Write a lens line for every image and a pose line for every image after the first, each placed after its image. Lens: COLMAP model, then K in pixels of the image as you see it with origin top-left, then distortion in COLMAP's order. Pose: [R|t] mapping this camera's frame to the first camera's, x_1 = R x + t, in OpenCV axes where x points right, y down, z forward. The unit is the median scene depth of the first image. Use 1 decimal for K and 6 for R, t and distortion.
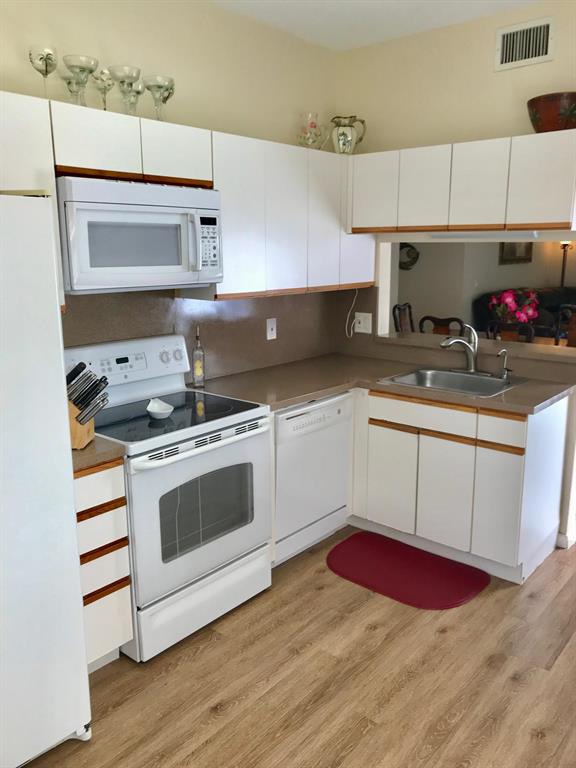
lens RADIAL K [[623.3, 0, 286.7], [0, 623.3, 389.6], [0, 0, 1]] dist [0.016096, -0.029434]
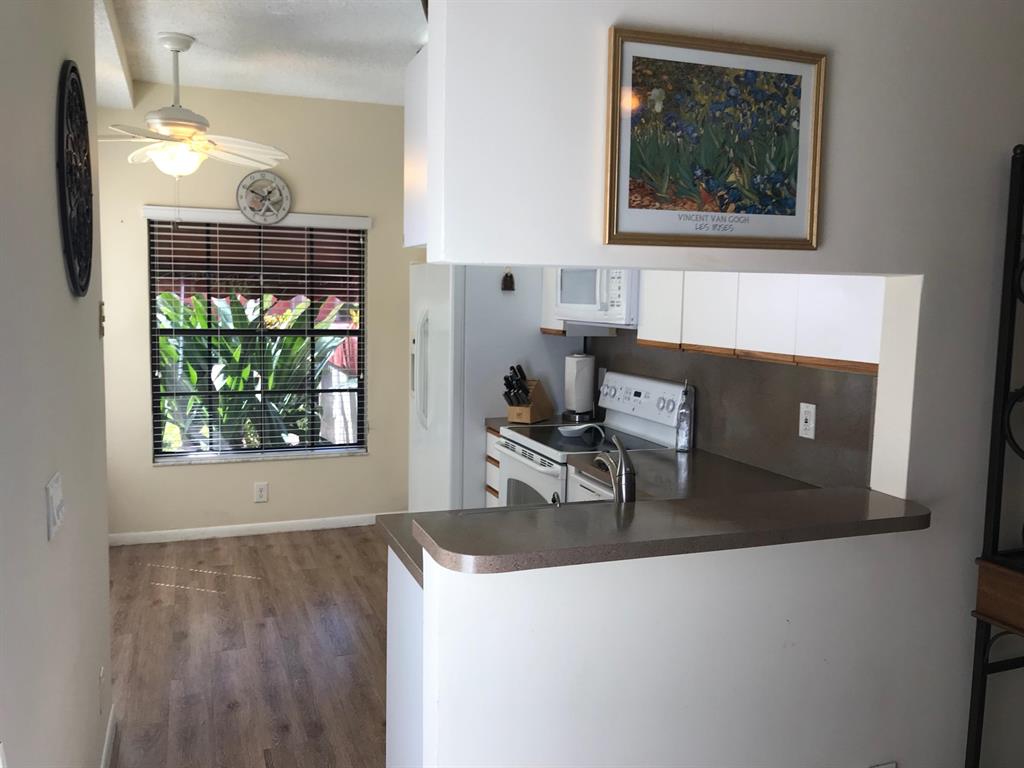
lens RADIAL K [[831.0, 0, 518.0], [0, 831.0, 379.1], [0, 0, 1]] dist [0.016096, -0.029434]
pose [[-0.475908, 0.076119, -0.876195, 1.137067], [-0.213104, 0.956580, 0.198850, -0.329549], [0.853287, 0.281355, -0.439022, 1.538508]]
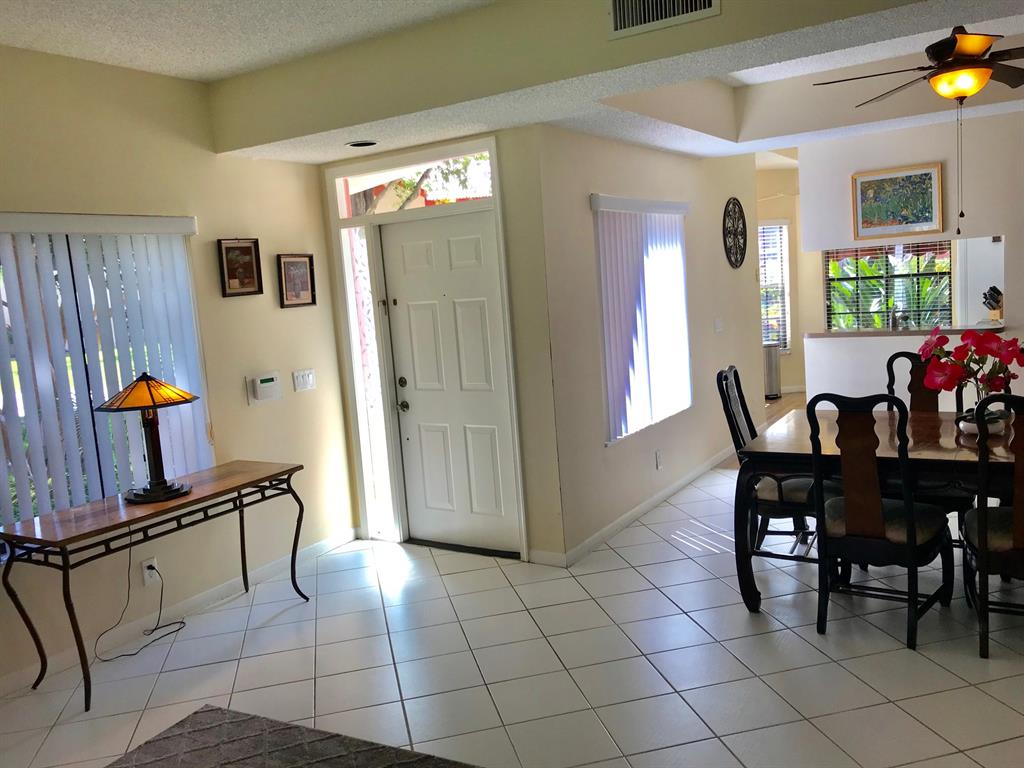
lens RADIAL K [[831.0, 0, 527.9], [0, 831.0, 379.3], [0, 0, 1]] dist [0.016096, -0.029434]
pose [[-0.986846, 0.089646, -0.134534, 1.601833], [0.039609, 0.940884, 0.336404, -0.687880], [0.156738, 0.326650, -0.932059, 3.058179]]
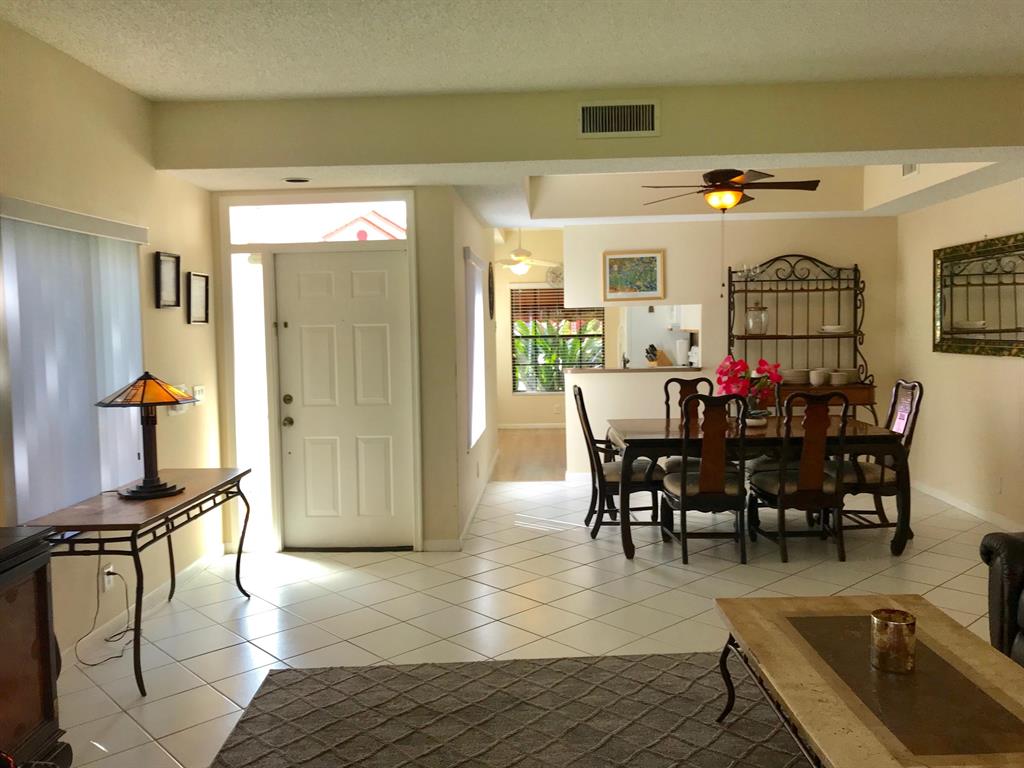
lens RADIAL K [[831.0, 0, 519.0], [0, 831.0, 378.5], [0, 0, 1]] dist [0.016096, -0.029434]
pose [[-0.790744, 0.054209, -0.609742, 2.337767], [-0.116618, 0.964489, 0.236983, -0.659879], [0.600937, 0.258500, -0.756342, 3.118499]]
